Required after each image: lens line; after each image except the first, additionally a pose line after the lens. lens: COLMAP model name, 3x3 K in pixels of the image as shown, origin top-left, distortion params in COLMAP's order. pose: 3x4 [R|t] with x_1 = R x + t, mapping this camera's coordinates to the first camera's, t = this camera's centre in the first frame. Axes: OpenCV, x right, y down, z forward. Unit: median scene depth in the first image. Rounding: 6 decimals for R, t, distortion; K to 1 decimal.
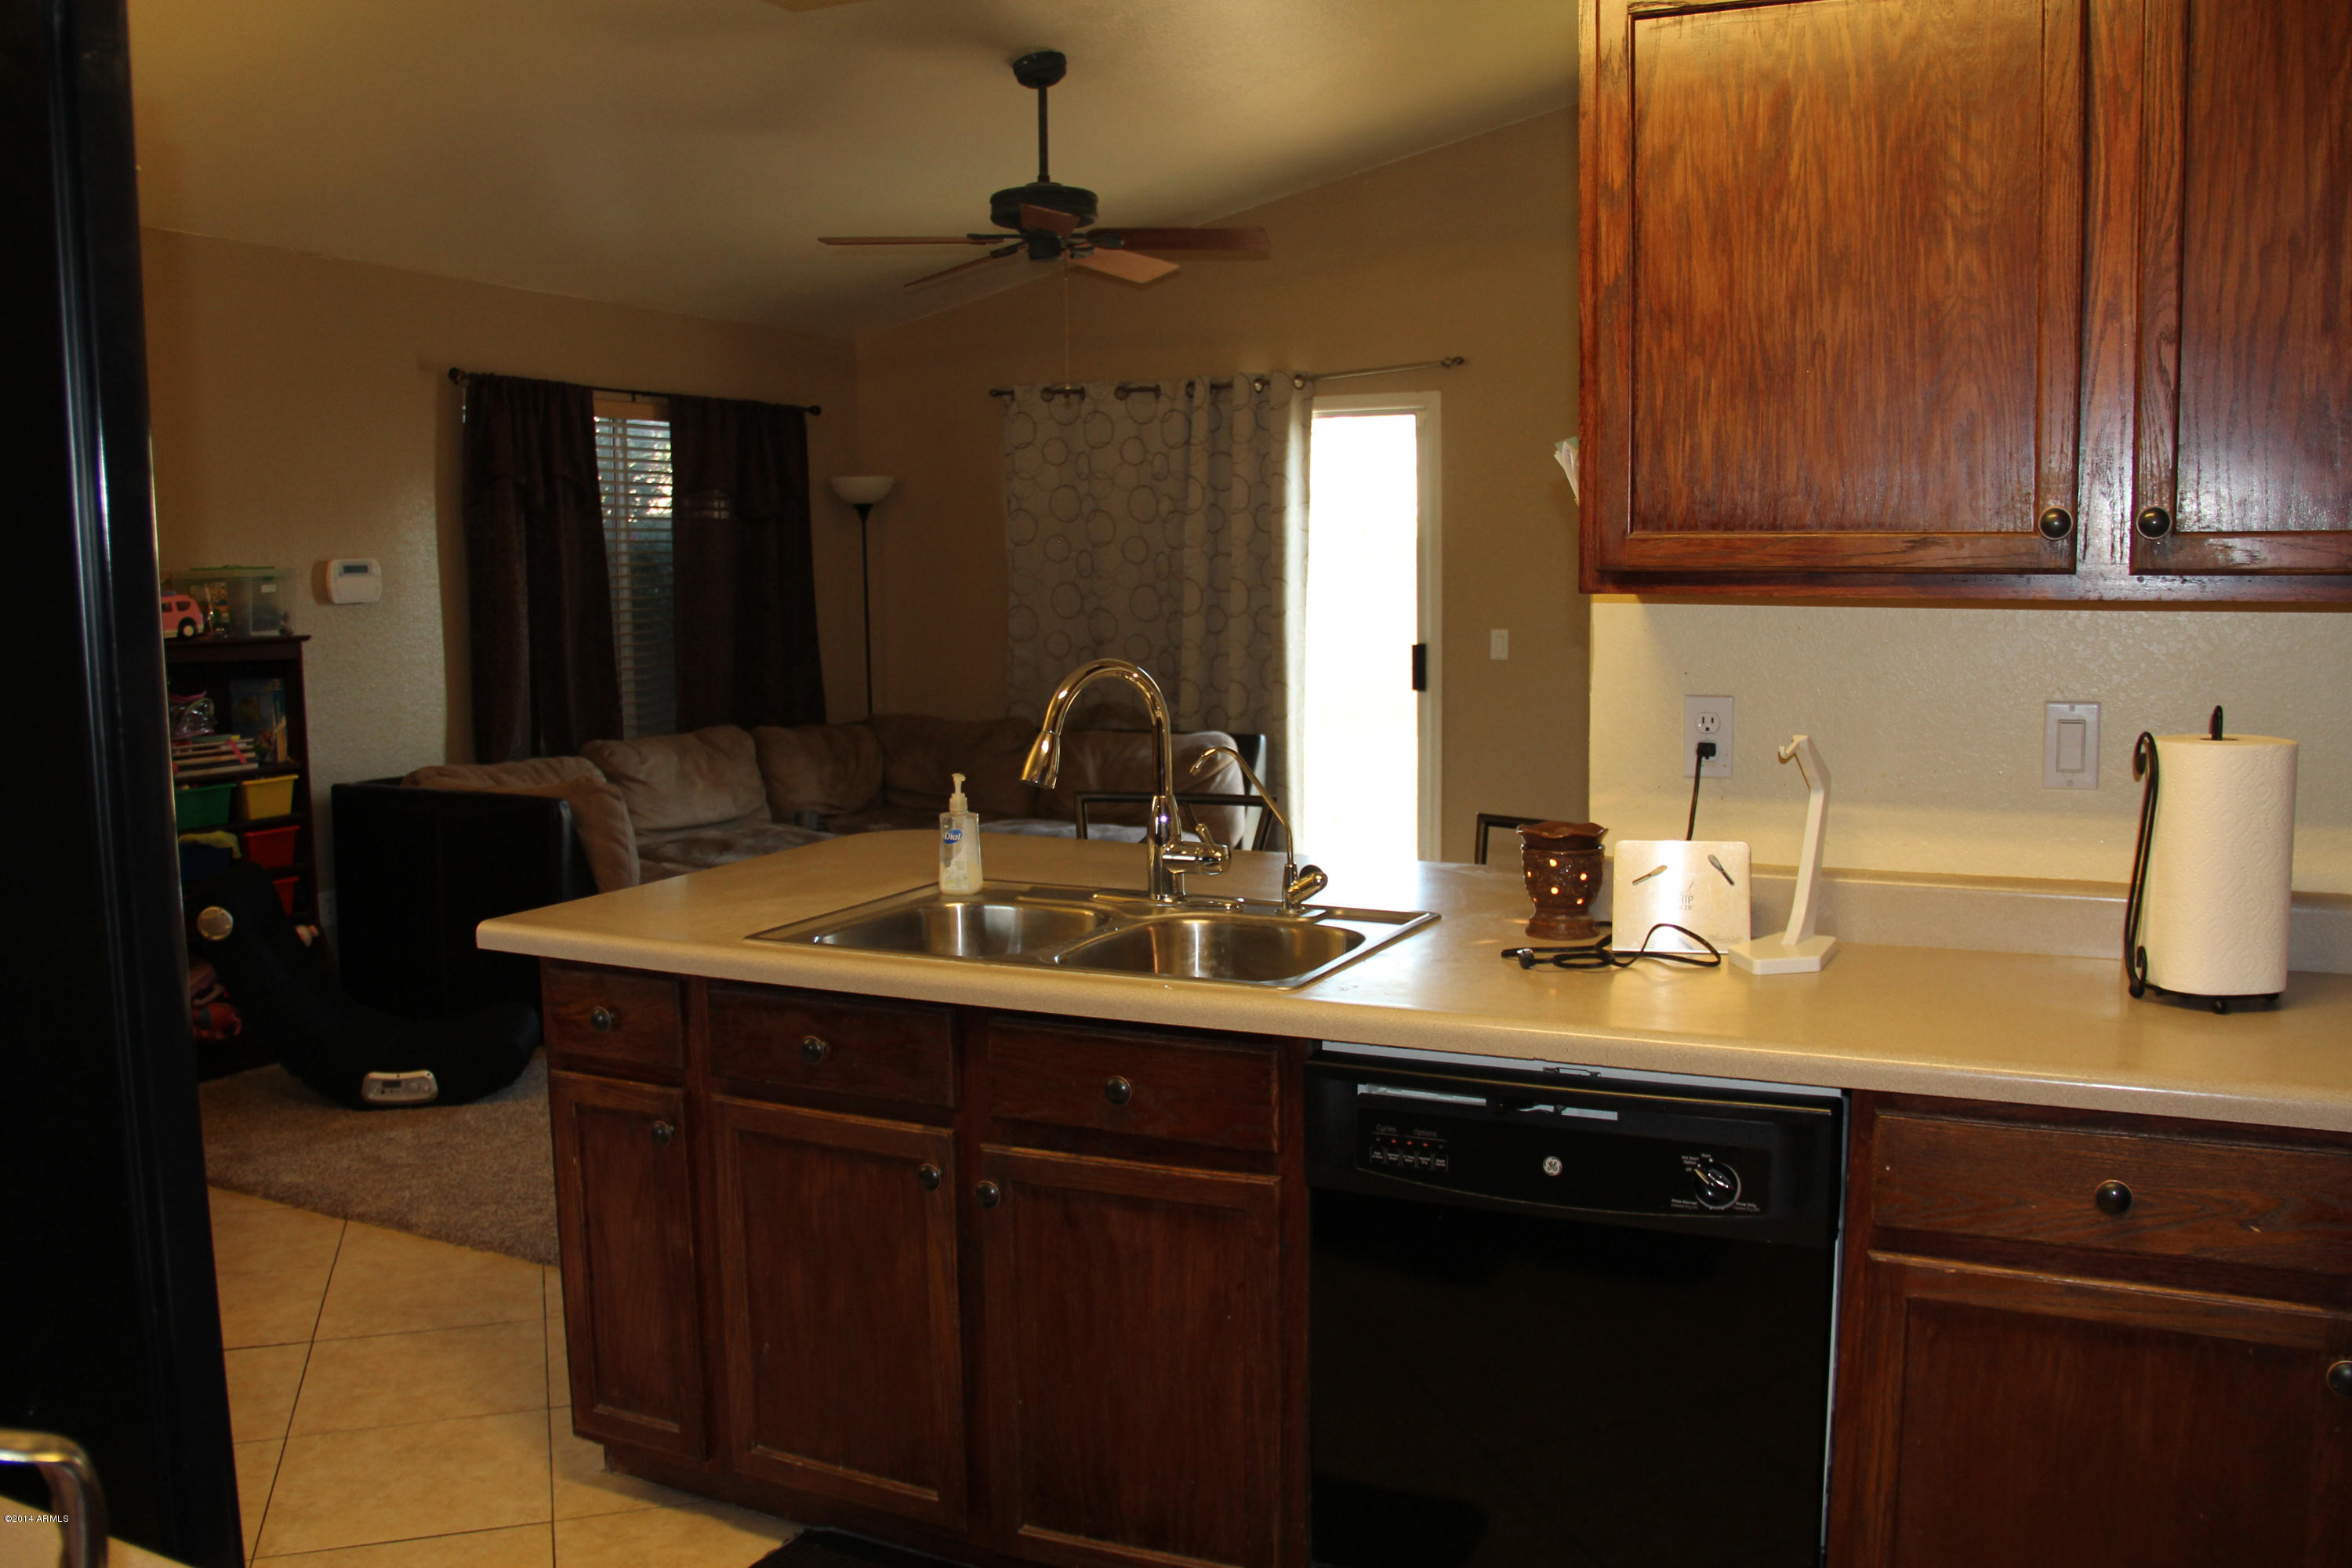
lens RADIAL K [[1970.7, 0, 1155.0], [0, 1970.7, 779.6], [0, 0, 1]] dist [-0.130943, 0.061717]
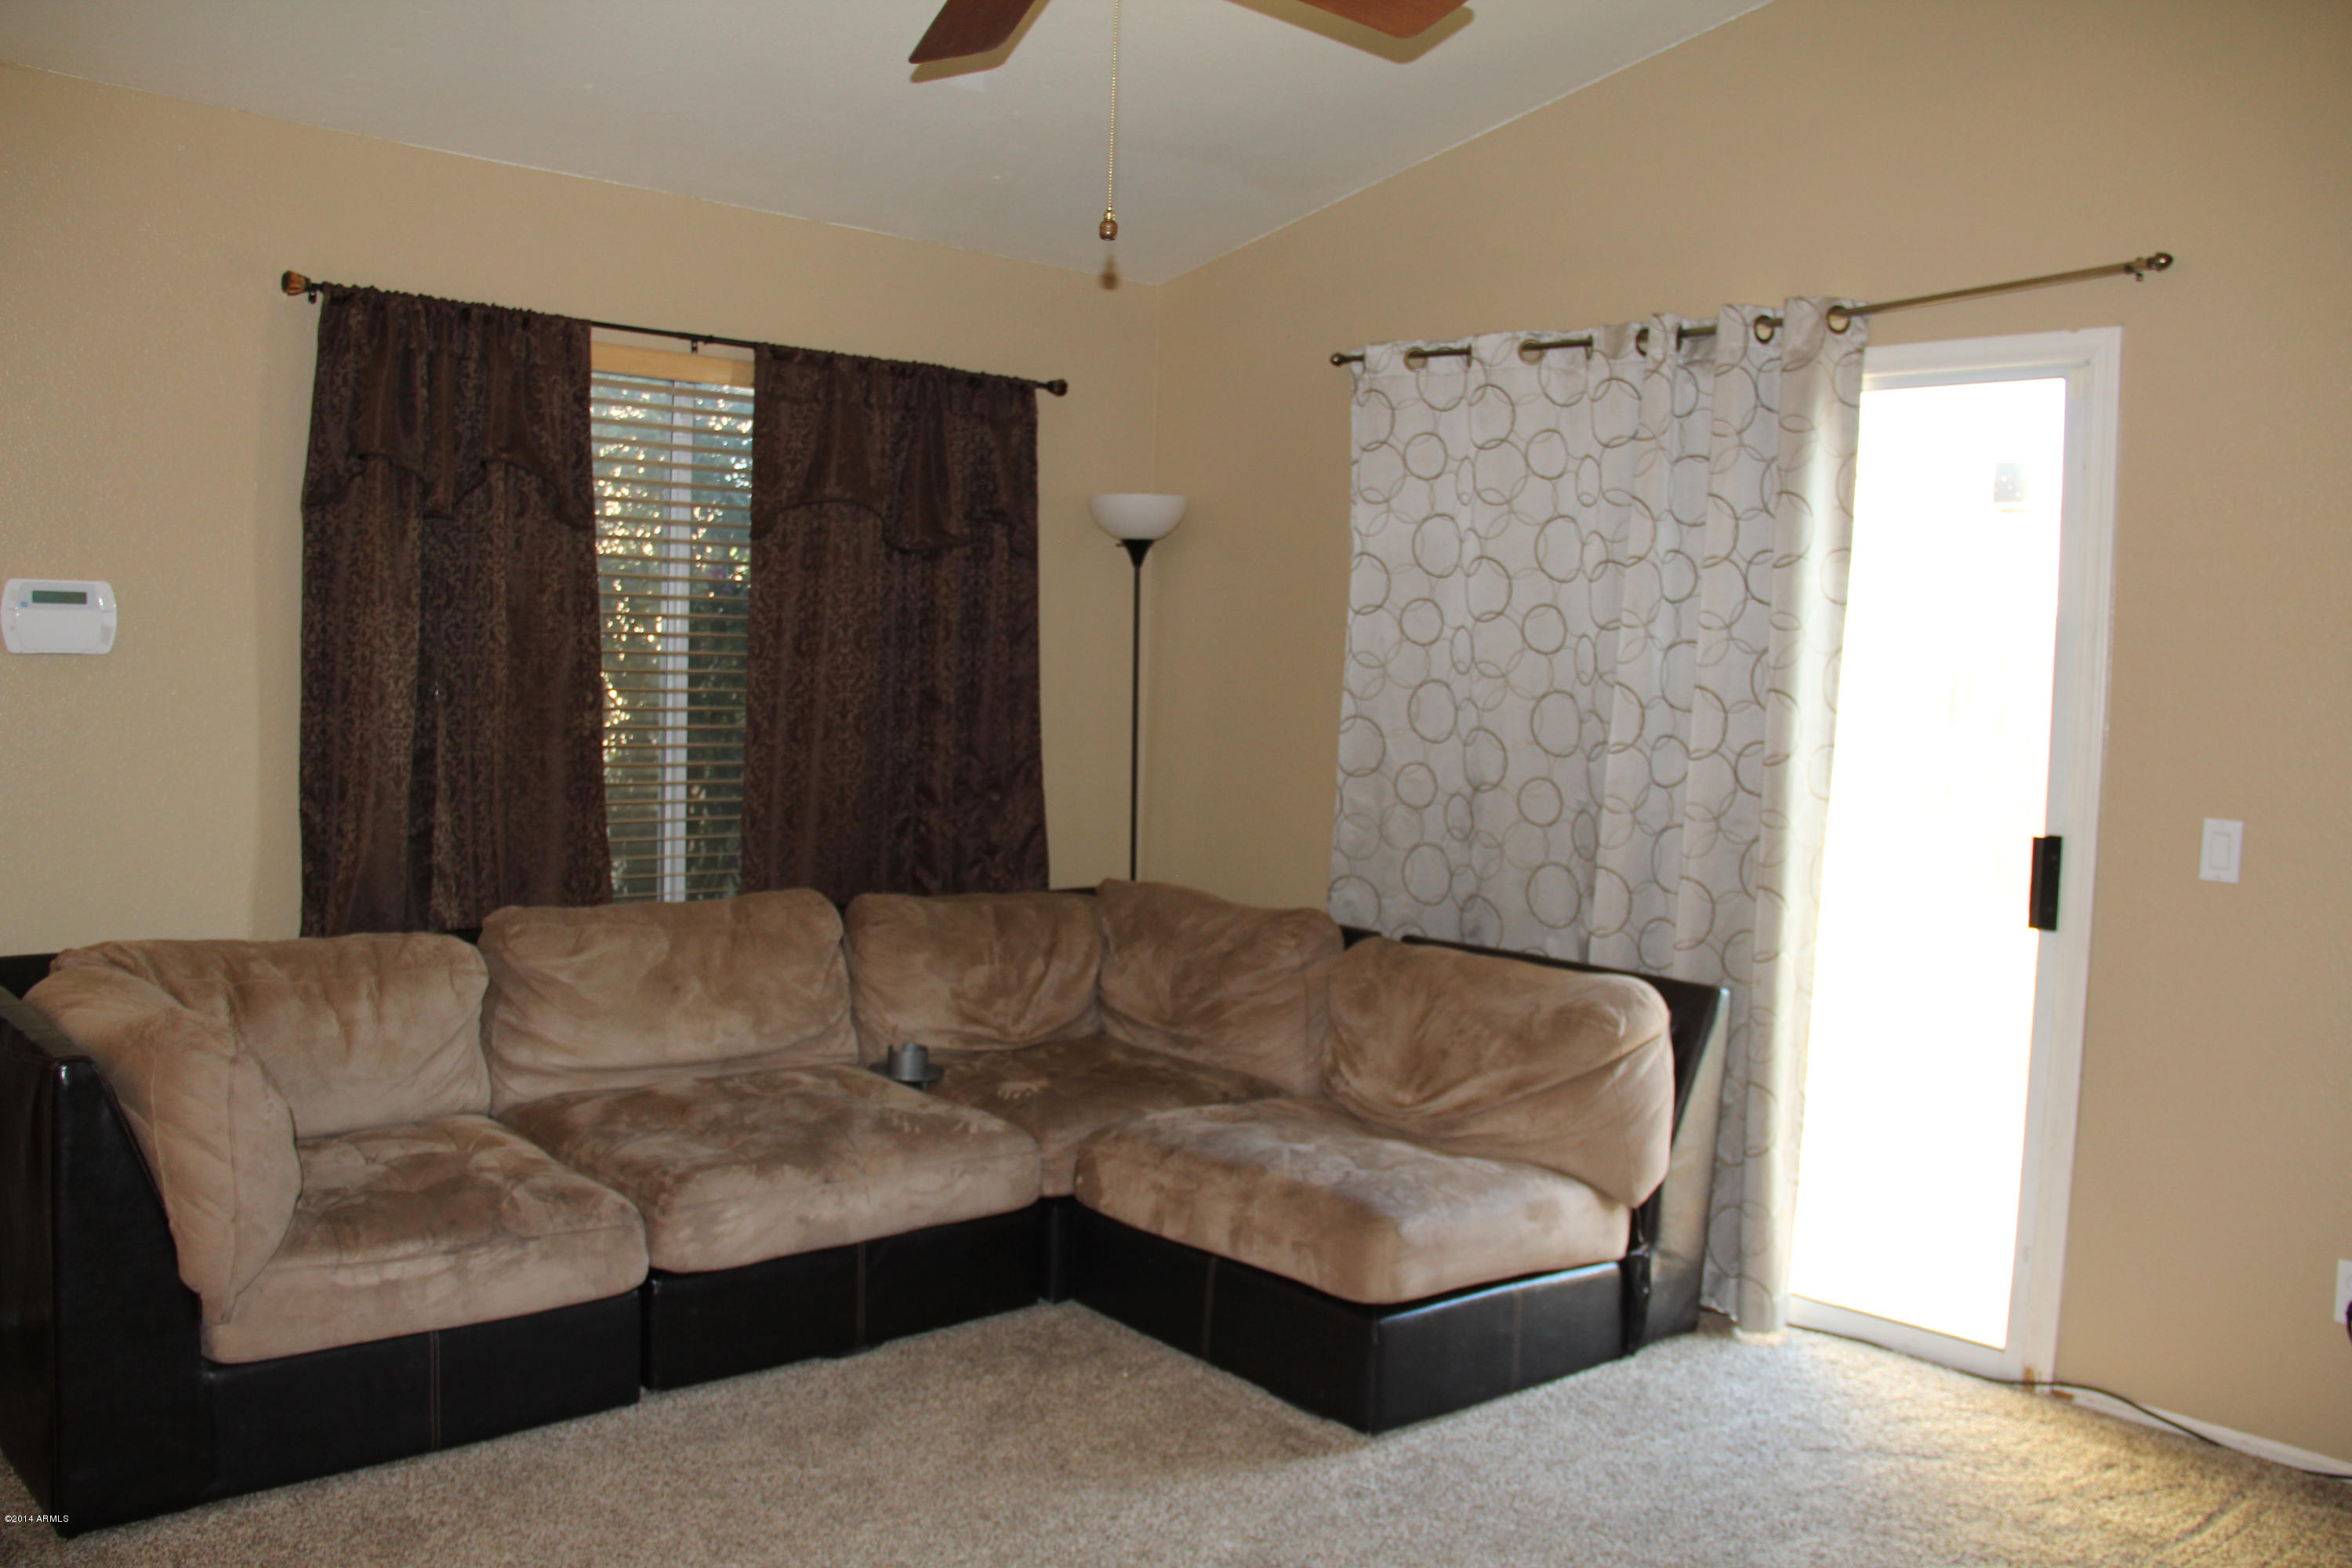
lens RADIAL K [[1970.7, 0, 1182.5], [0, 1970.7, 774.3], [0, 0, 1]] dist [-0.130943, 0.061717]
pose [[0.937964, 0.062084, -0.341131, 0.091335], [-0.078737, 0.996275, -0.035178, -0.049121], [0.337676, 0.059855, 0.939357, 0.456939]]
